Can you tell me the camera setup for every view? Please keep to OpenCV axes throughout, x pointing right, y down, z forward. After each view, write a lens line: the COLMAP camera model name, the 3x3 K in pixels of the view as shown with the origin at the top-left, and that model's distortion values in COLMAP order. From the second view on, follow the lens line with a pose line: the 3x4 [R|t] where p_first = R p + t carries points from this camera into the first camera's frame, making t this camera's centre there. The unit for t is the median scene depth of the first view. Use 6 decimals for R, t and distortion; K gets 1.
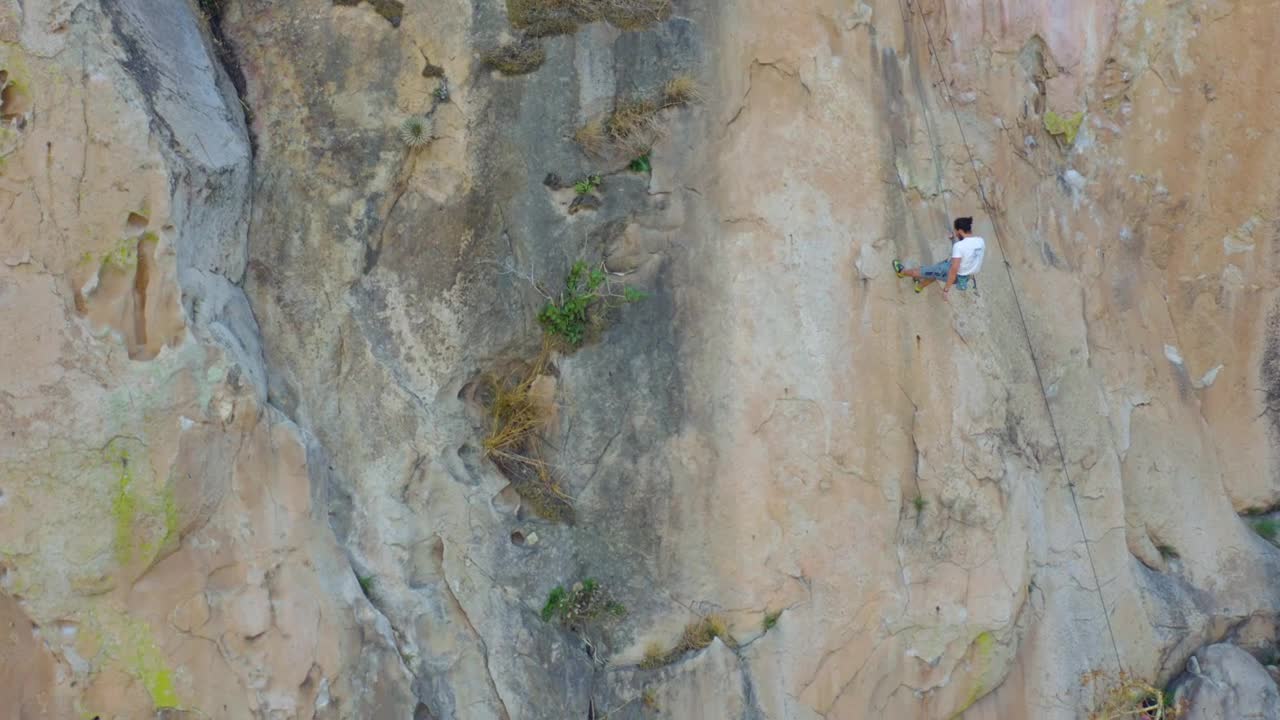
lens RADIAL K [[1440.7, 0, 640.0], [0, 1440.7, 360.0], [0, 0, 1]] dist [-0.199006, -0.005740]
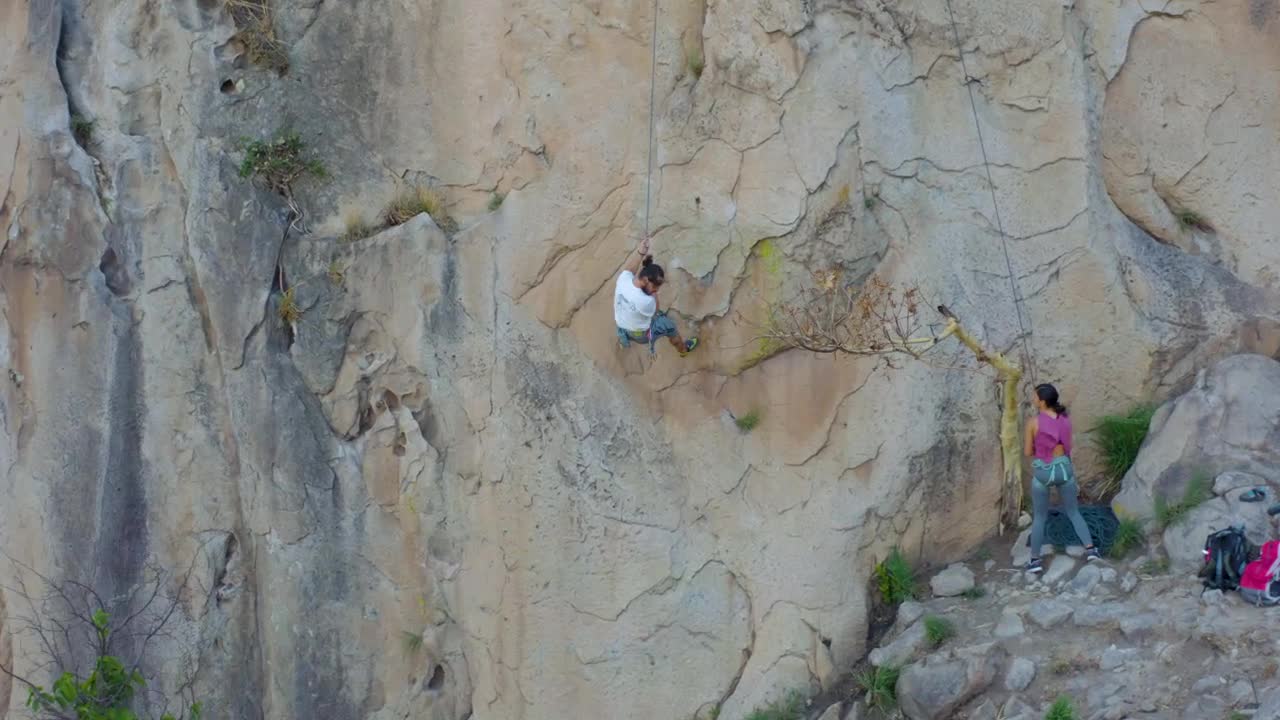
lens RADIAL K [[1440.7, 0, 640.0], [0, 1440.7, 360.0], [0, 0, 1]] dist [-0.199006, -0.005740]
pose [[0.864378, 0.069730, -0.497984, 0.595485], [-0.069657, 0.997395, 0.018752, 0.259390], [0.497995, 0.018480, 0.866983, 0.341847]]
